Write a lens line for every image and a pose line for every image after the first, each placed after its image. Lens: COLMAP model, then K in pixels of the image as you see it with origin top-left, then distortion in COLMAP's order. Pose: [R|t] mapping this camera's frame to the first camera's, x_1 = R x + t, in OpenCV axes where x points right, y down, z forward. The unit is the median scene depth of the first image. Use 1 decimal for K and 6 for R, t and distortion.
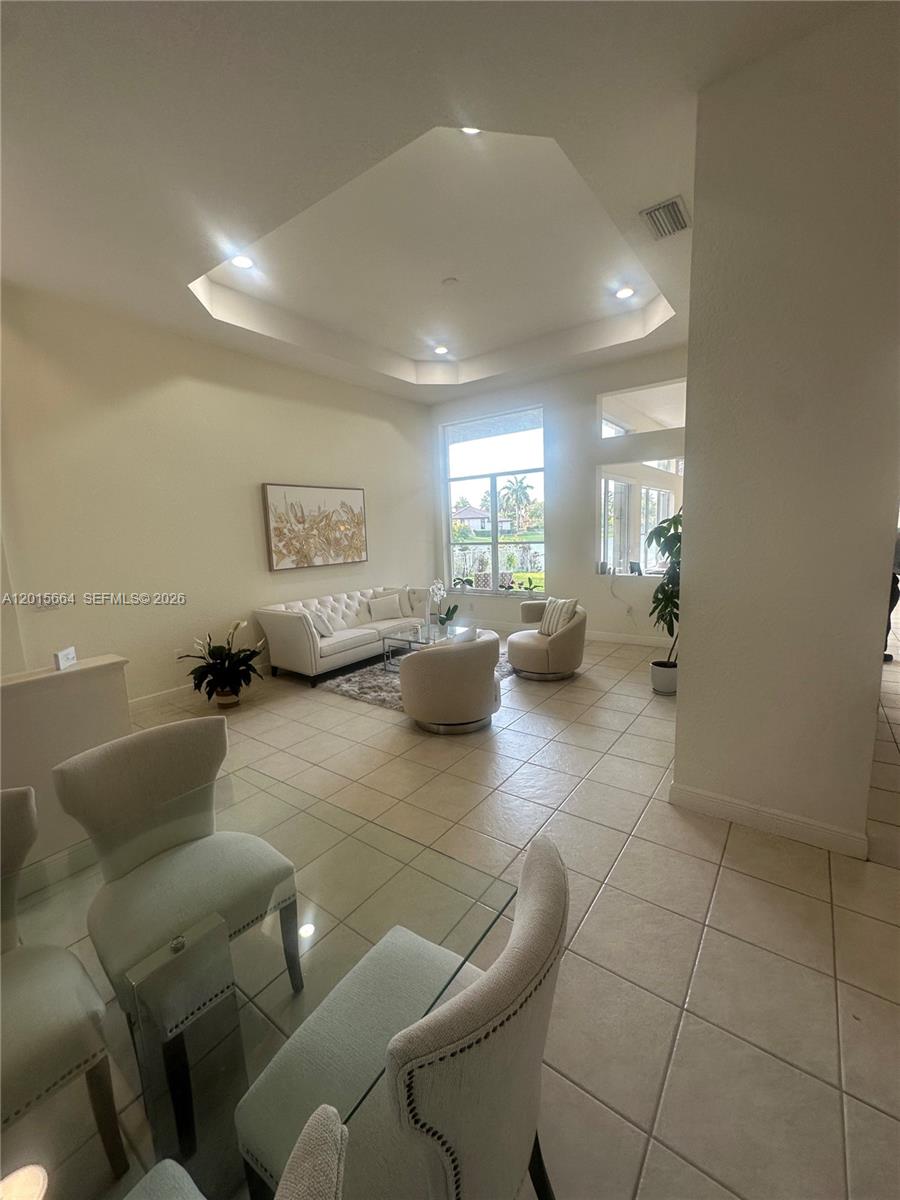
lens RADIAL K [[479.6, 0, 450.0], [0, 479.6, 600.0], [0, 0, 1]] dist [-0.001805, 0.000729]
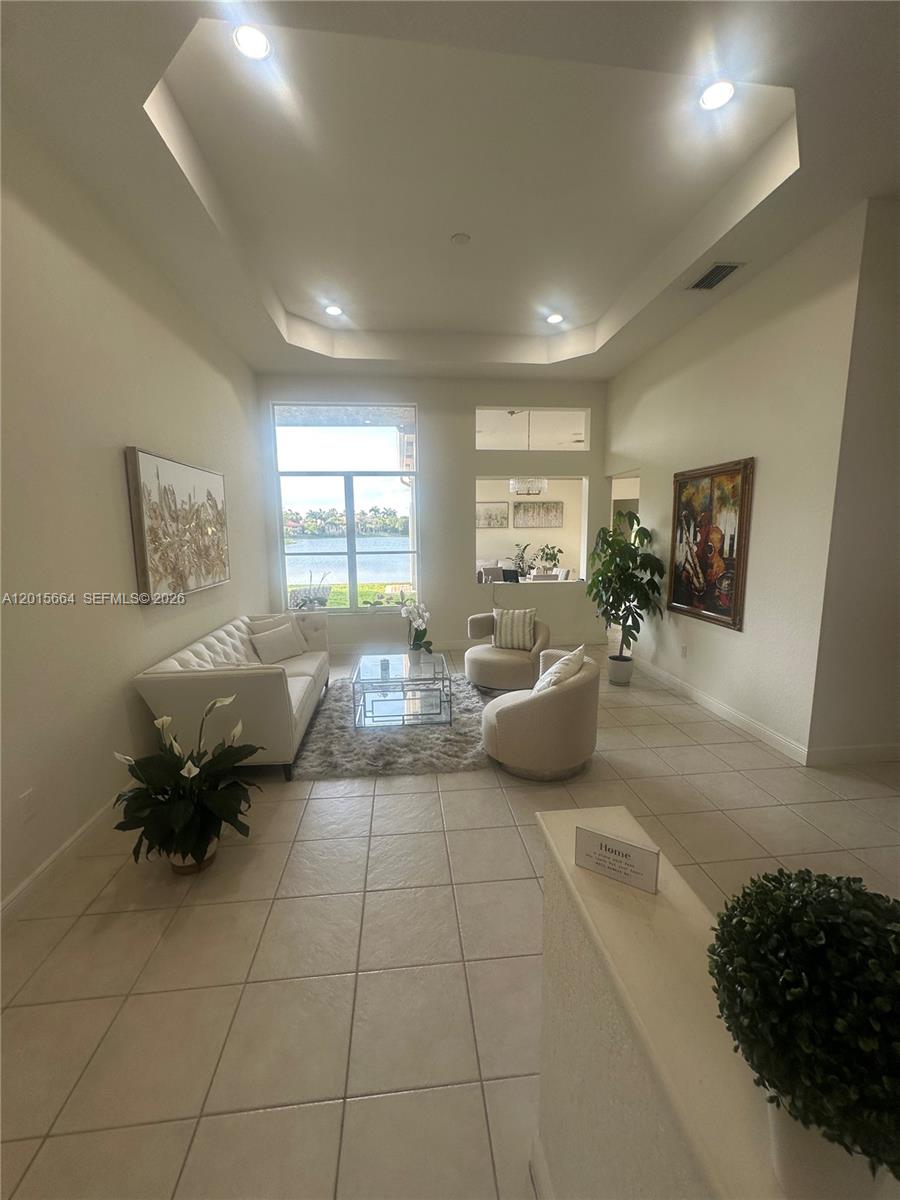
lens RADIAL K [[479.6, 0, 450.0], [0, 479.6, 600.0], [0, 0, 1]] dist [-0.001805, 0.000729]
pose [[0.736305, -0.070250, 0.672994, -0.448718], [0.083607, 0.996420, 0.012538, -0.038361], [-0.671465, 0.047036, 0.739542, 0.311224]]
